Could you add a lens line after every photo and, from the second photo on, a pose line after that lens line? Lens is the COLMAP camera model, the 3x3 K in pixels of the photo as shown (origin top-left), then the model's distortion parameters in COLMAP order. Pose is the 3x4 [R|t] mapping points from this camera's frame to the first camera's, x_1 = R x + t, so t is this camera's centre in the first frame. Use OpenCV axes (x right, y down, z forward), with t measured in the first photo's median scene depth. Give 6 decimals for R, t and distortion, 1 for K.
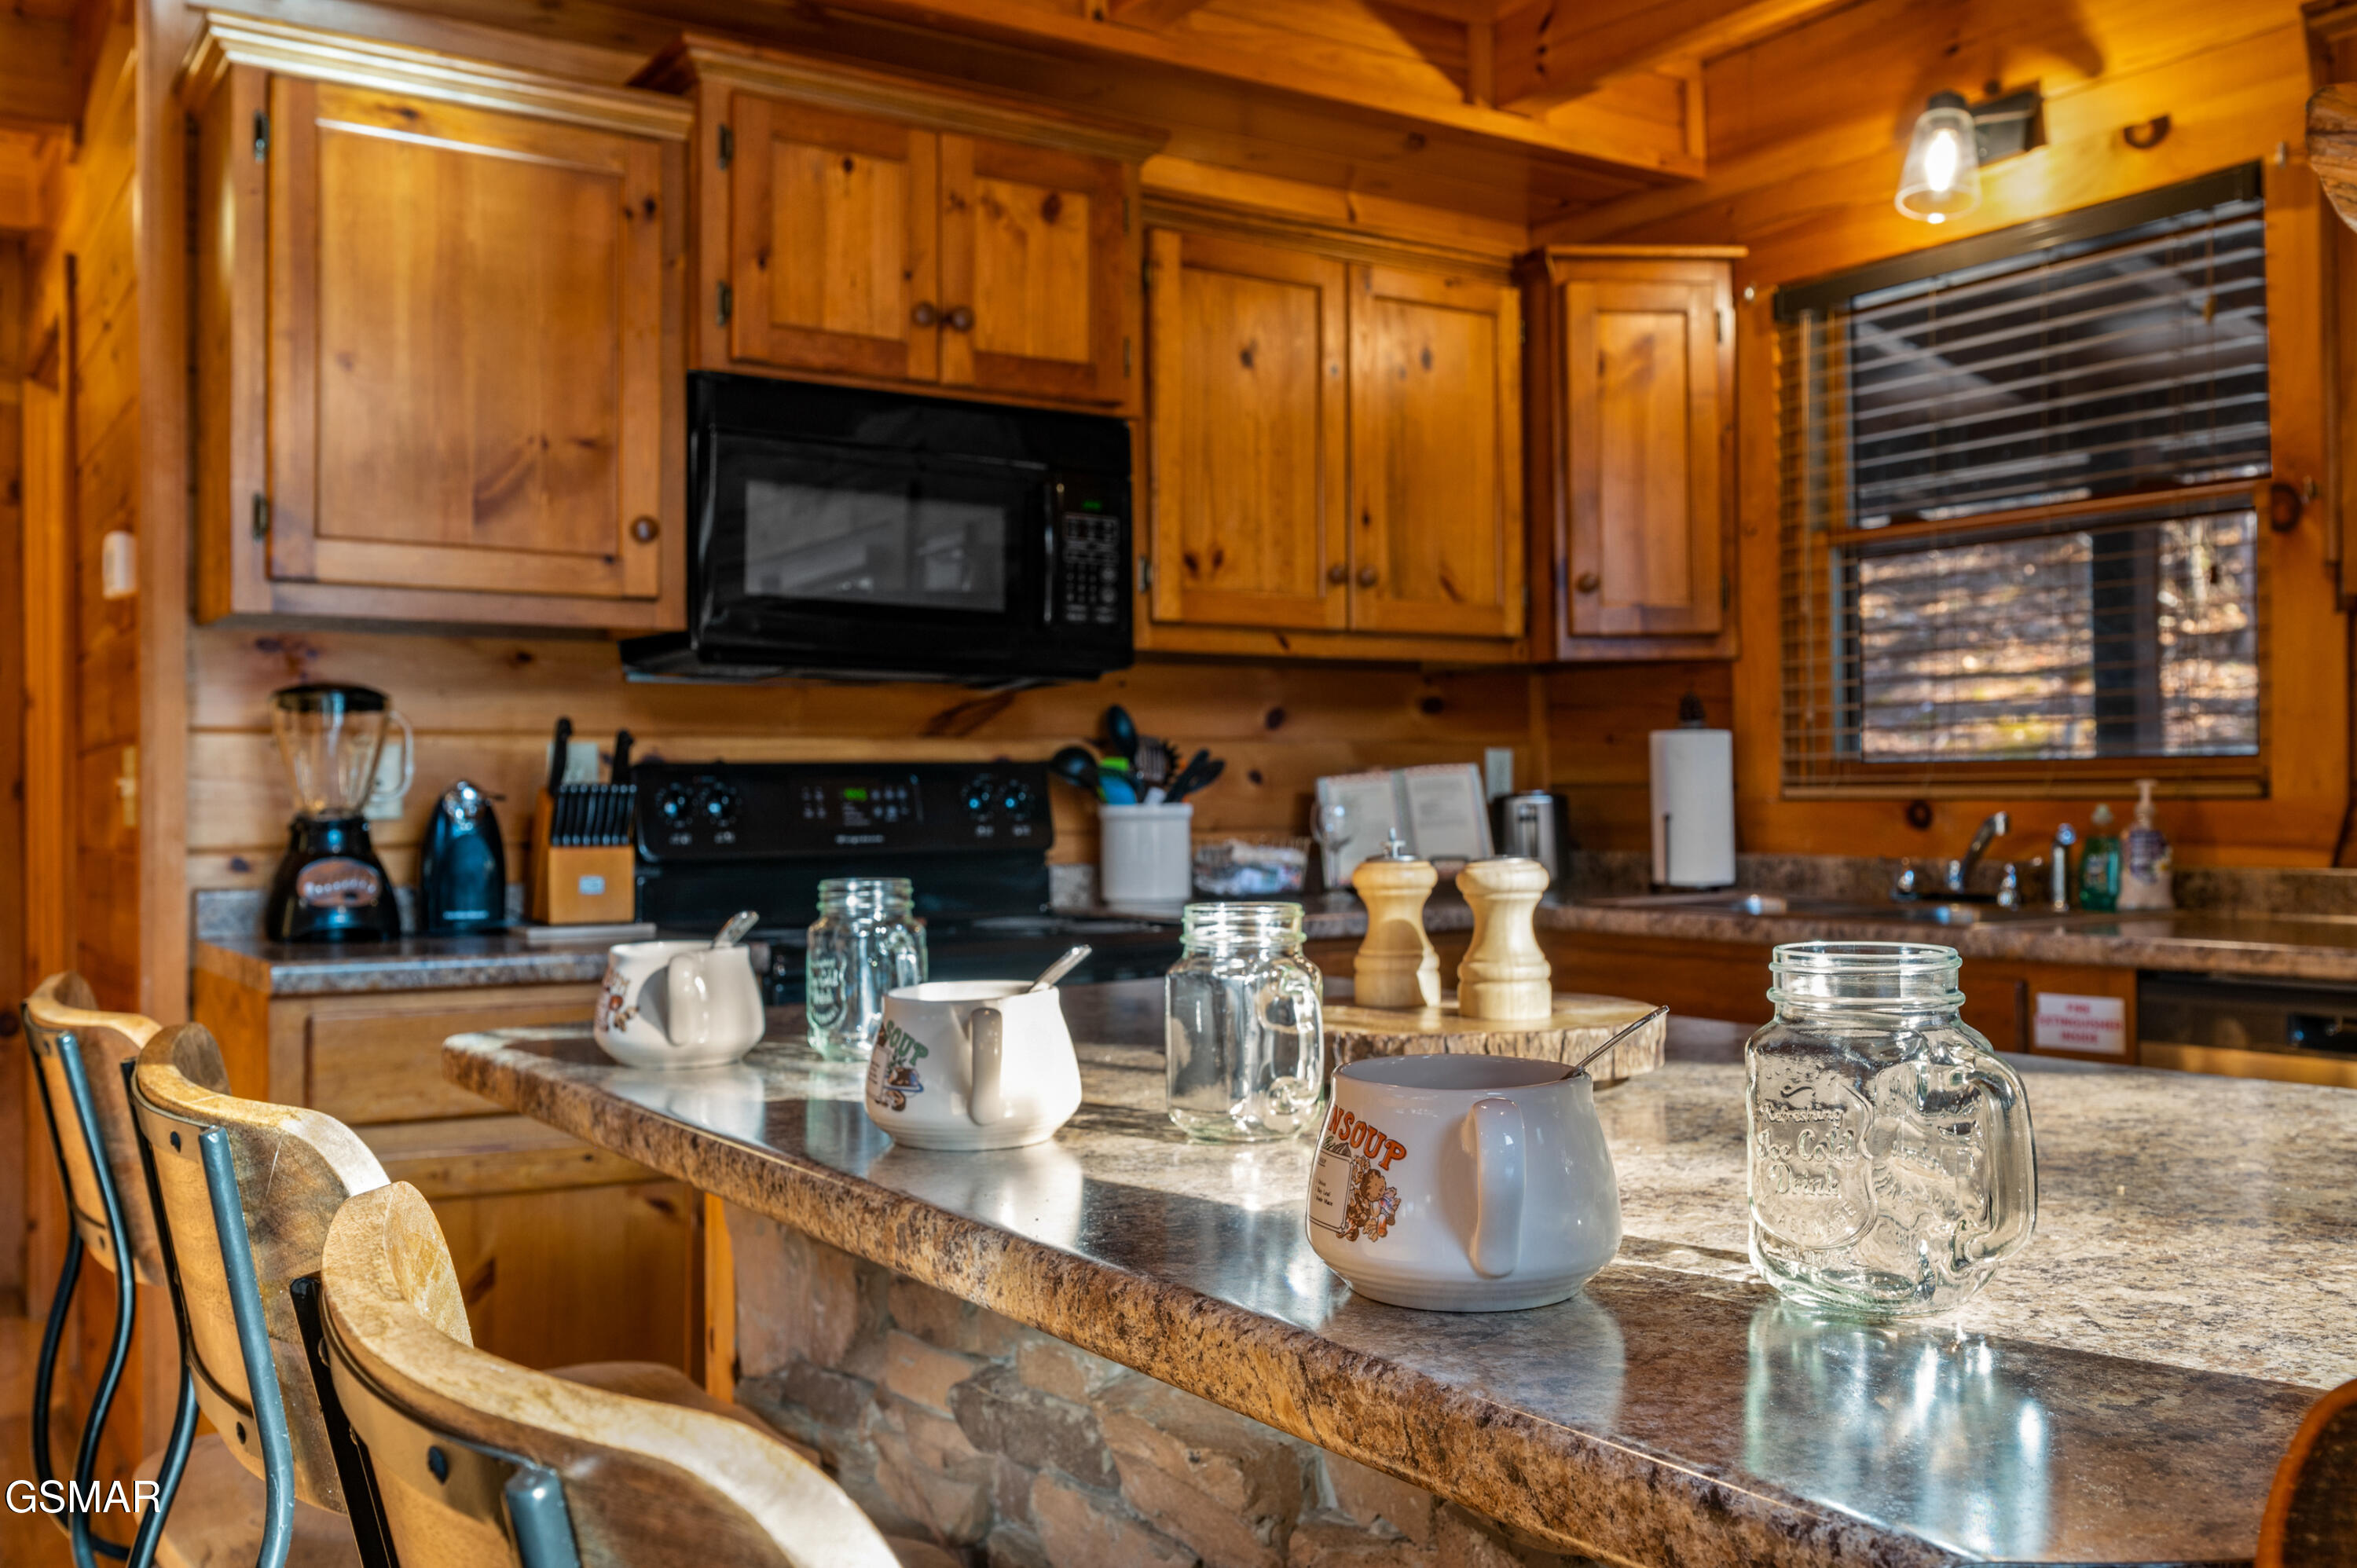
lens RADIAL K [[2070.1, 0, 1178.2], [0, 2070.1, 779.1], [0, 0, 1]] dist [0.000870, -0.001543]
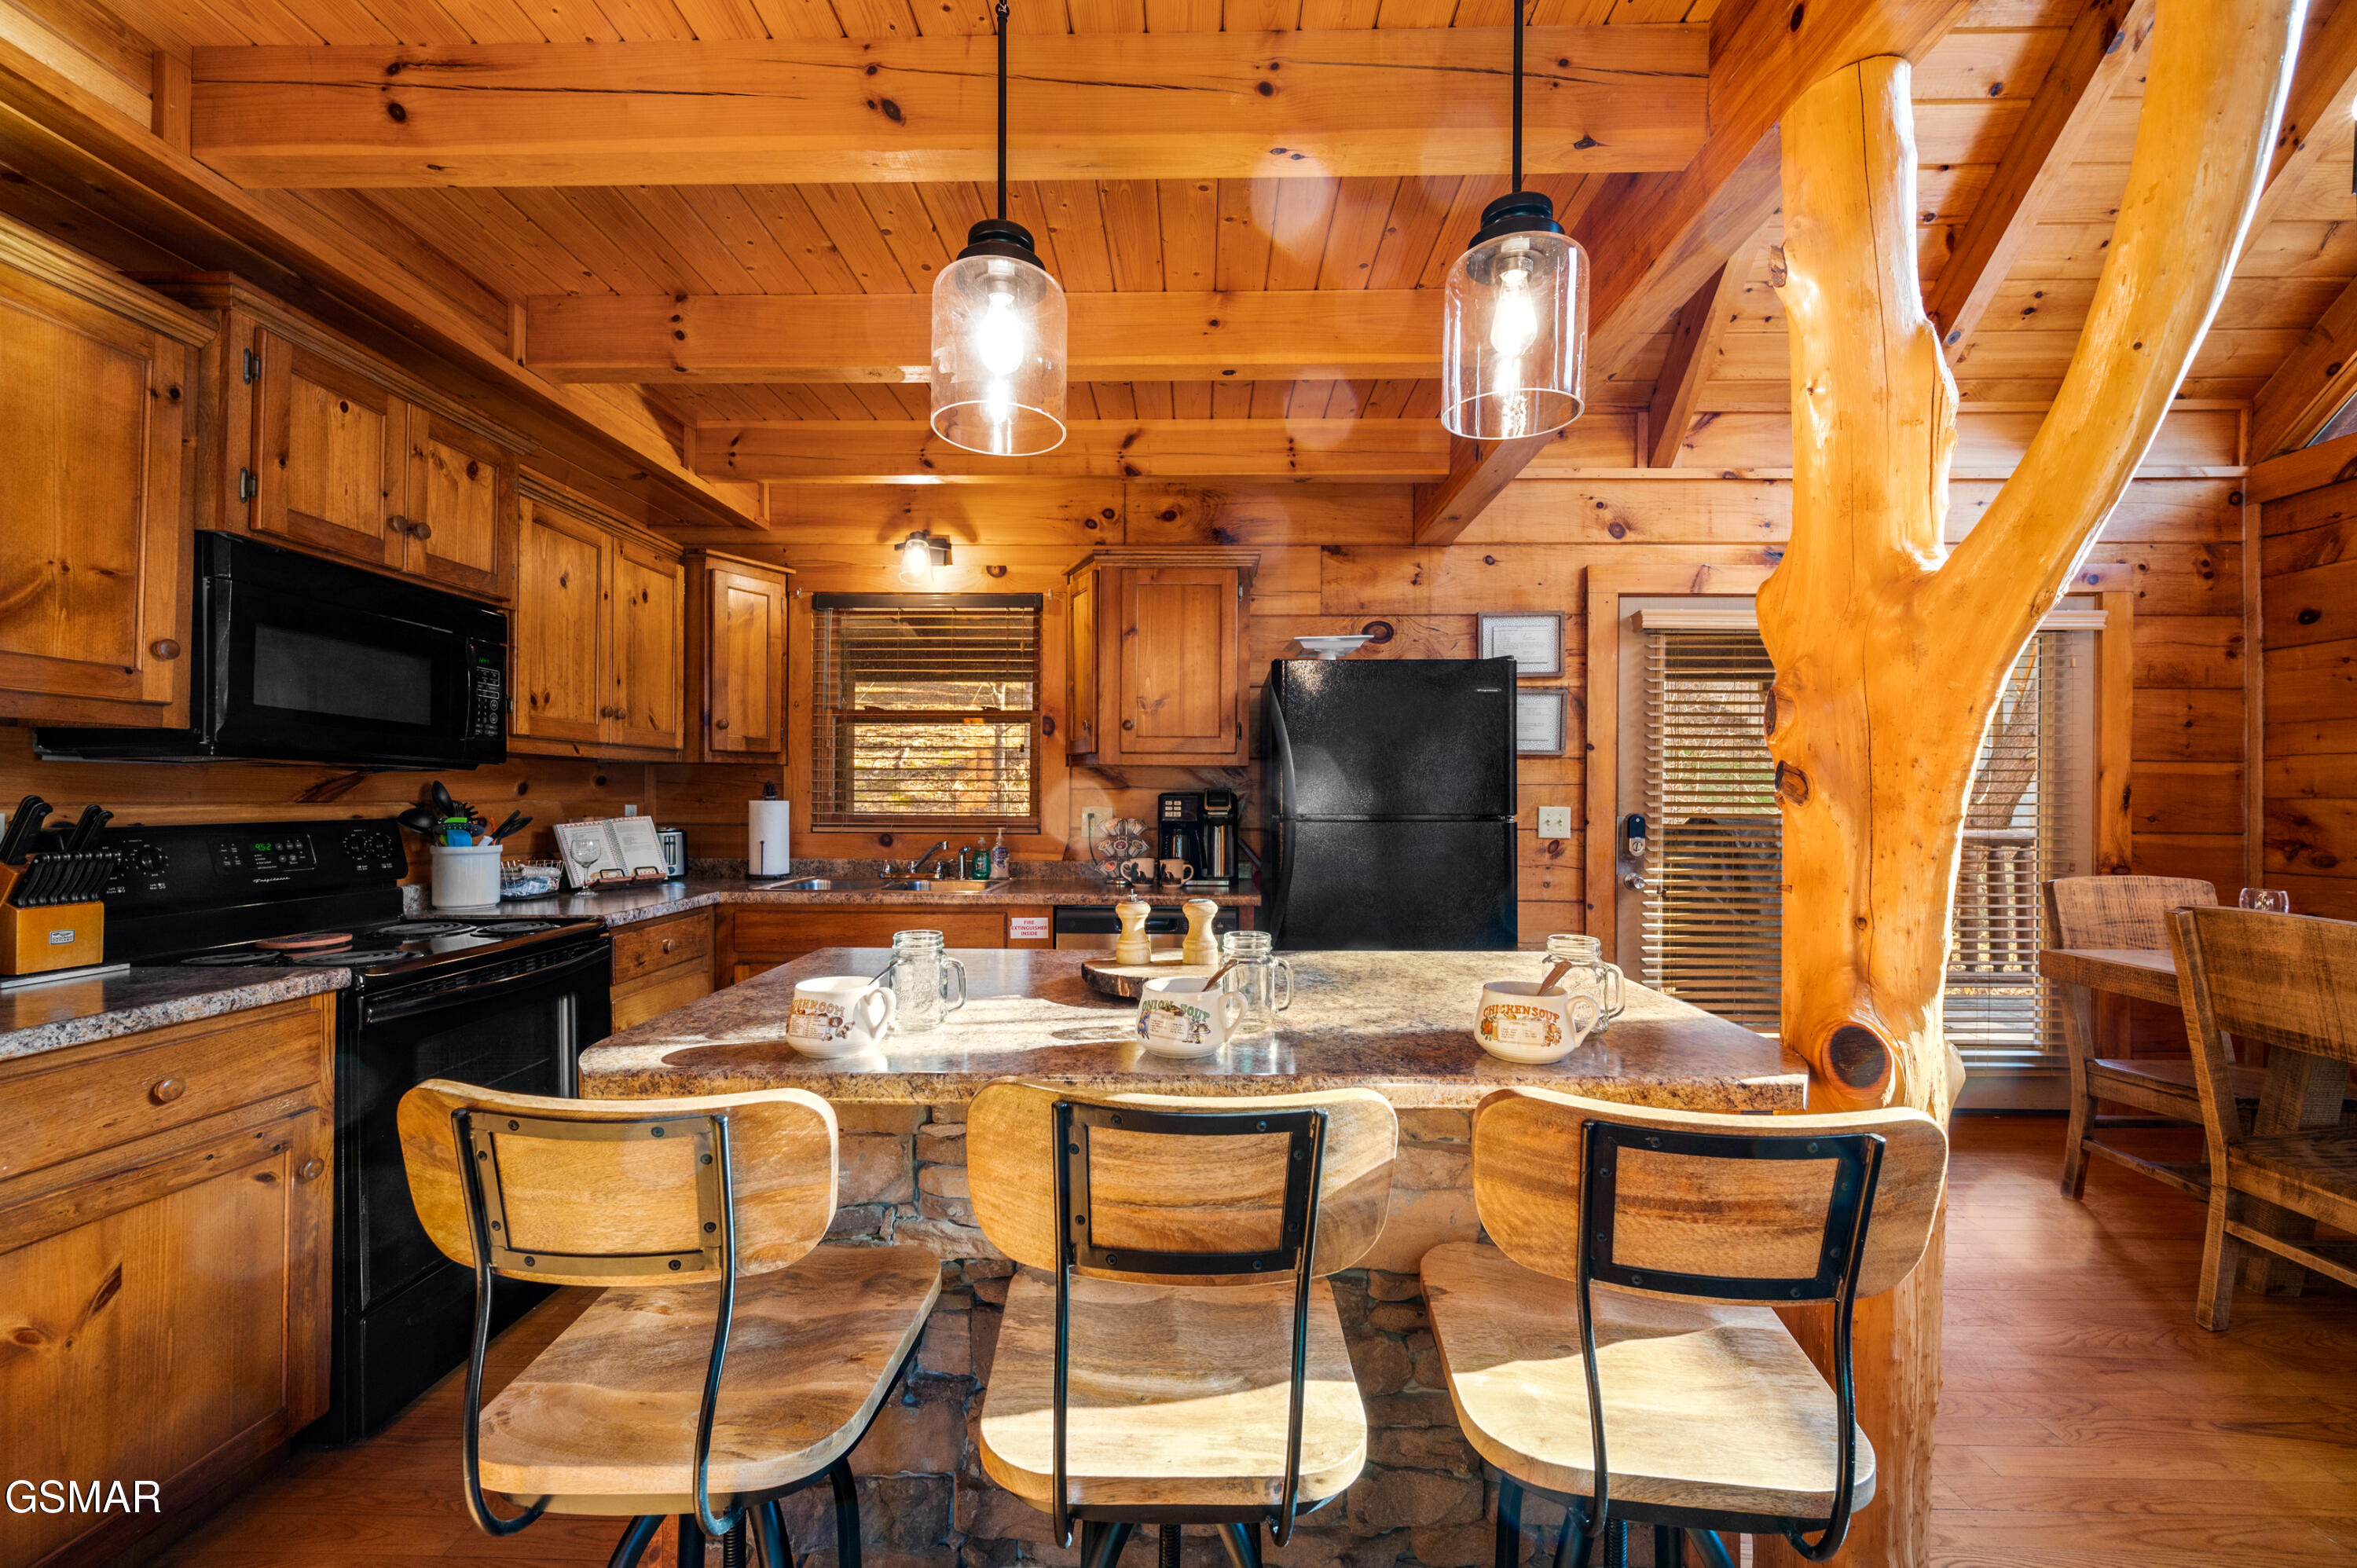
lens RADIAL K [[955.6, 0, 1175.7], [0, 955.6, 793.3], [0, 0, 1]] dist [-0.000583, -0.000341]
pose [[0.557785, 0.012839, 0.829886, -0.343762], [-0.018263, 0.999828, -0.003193, -0.037209], [-0.829785, -0.013375, 0.557923, 0.146893]]
